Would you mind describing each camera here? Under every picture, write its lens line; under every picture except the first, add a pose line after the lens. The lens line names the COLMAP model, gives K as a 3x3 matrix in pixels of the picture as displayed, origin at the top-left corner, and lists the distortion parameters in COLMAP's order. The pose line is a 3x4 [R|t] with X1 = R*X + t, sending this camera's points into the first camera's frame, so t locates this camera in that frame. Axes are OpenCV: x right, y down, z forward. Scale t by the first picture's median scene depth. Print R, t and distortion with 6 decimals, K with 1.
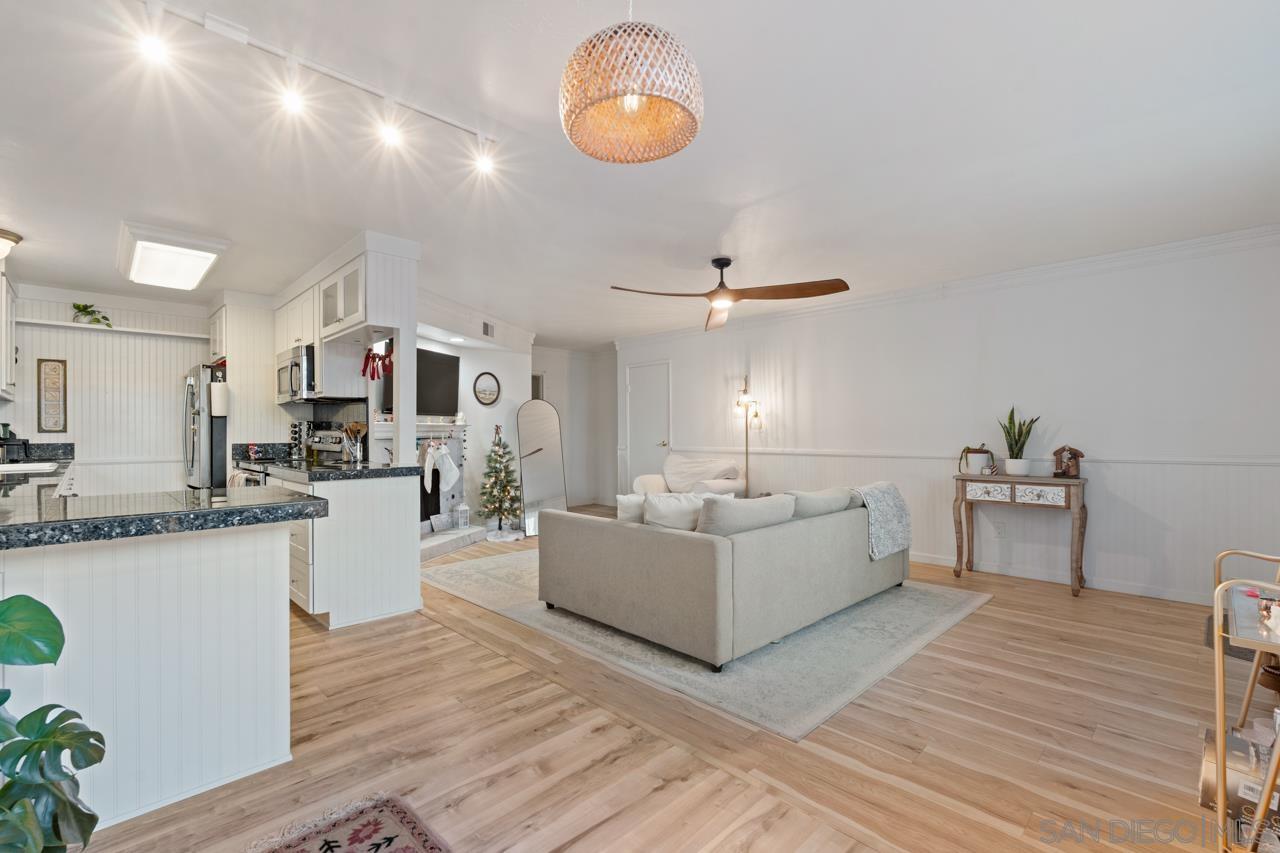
lens RADIAL K [[563.7, 0, 635.2], [0, 563.7, 431.1], [0, 0, 1]] dist [-0.002050, -0.001096]
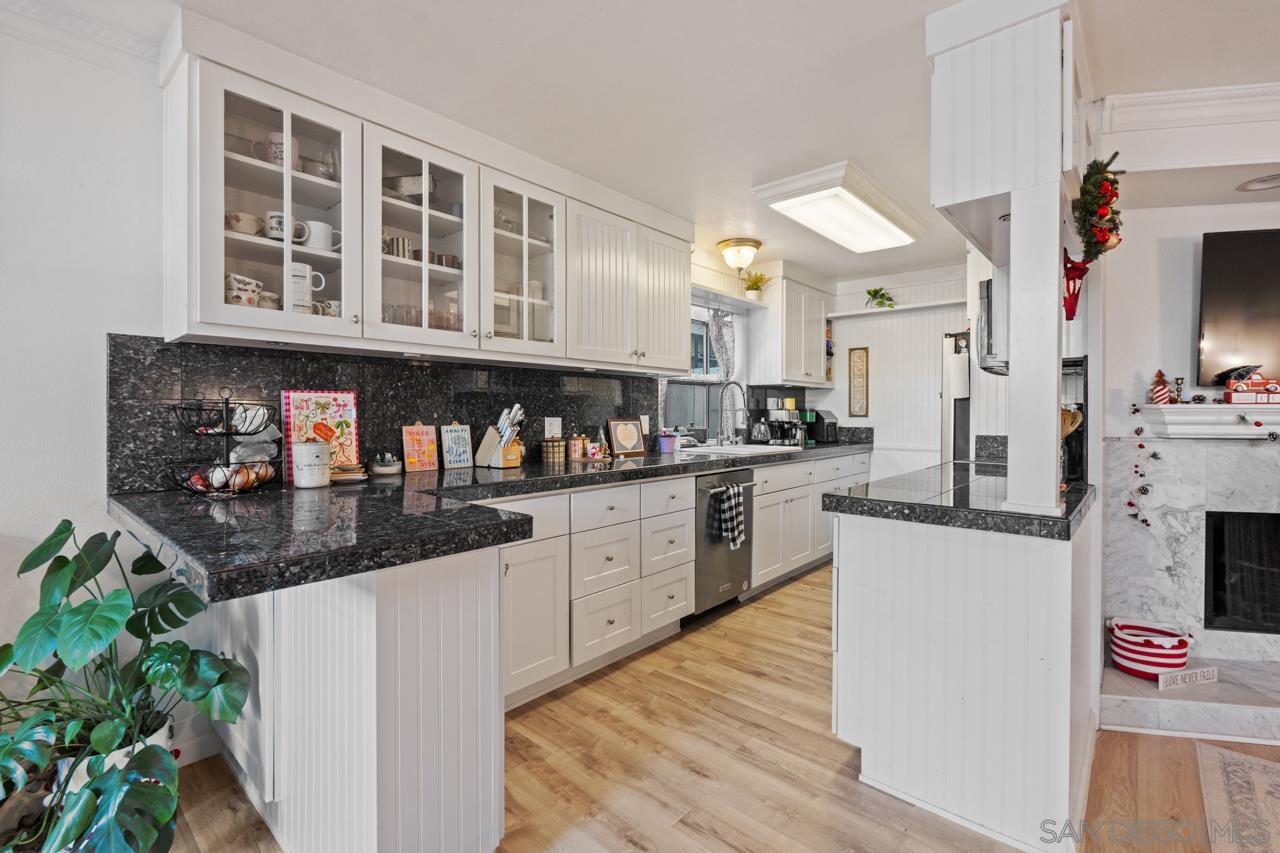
lens RADIAL K [[563.7, 0, 630.1], [0, 563.7, 416.4], [0, 0, 1]] dist [-0.002050, -0.001096]
pose [[0.064825, 0.011341, -0.997832, -0.001990], [0.000597, 0.999935, 0.011404, -0.011496], [0.997896, -0.001335, 0.064814, 0.541732]]
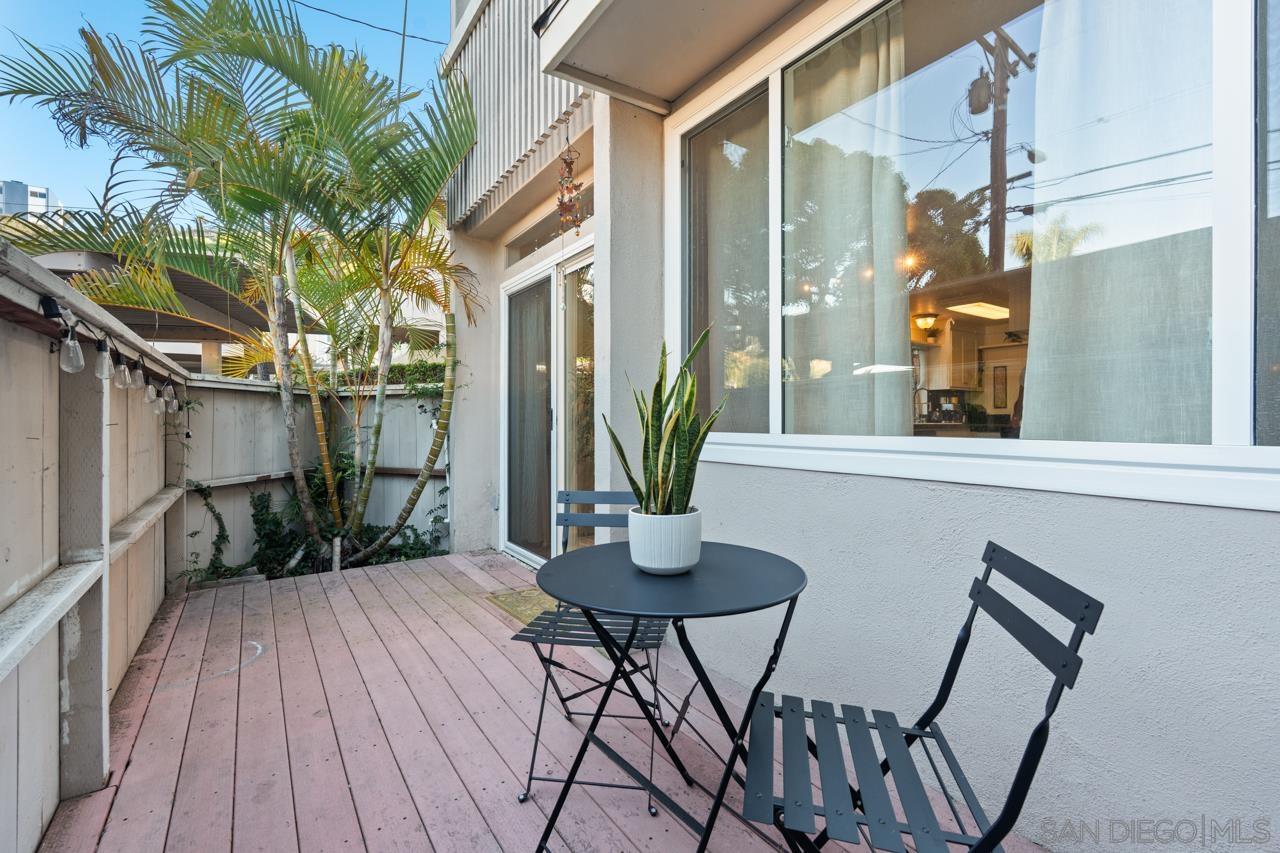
lens RADIAL K [[563.7, 0, 644.1], [0, 563.7, 421.0], [0, 0, 1]] dist [-0.002050, -0.001096]
pose [[-0.159228, 0.009417, -0.987197, 0.934467], [0.003327, 0.999954, 0.009002, 0.024302], [0.987236, -0.001851, -0.159252, 0.203641]]
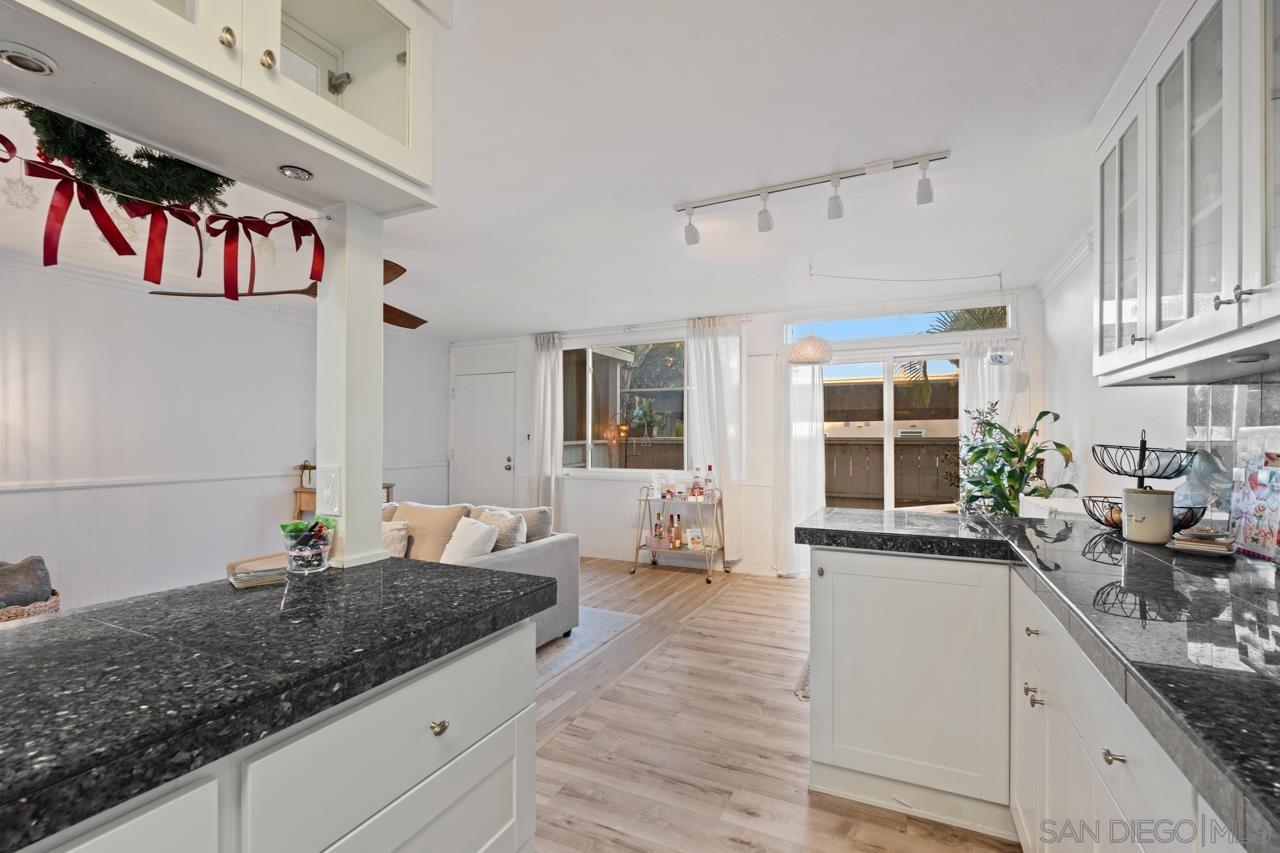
lens RADIAL K [[563.7, 0, 639.7], [0, 563.7, 436.4], [0, 0, 1]] dist [-0.002050, -0.001096]
pose [[-0.341056, 0.009761, 0.939992, -0.696894], [-0.003549, 0.999926, -0.011671, -0.017172], [-0.940036, -0.007317, -0.340996, 0.772469]]
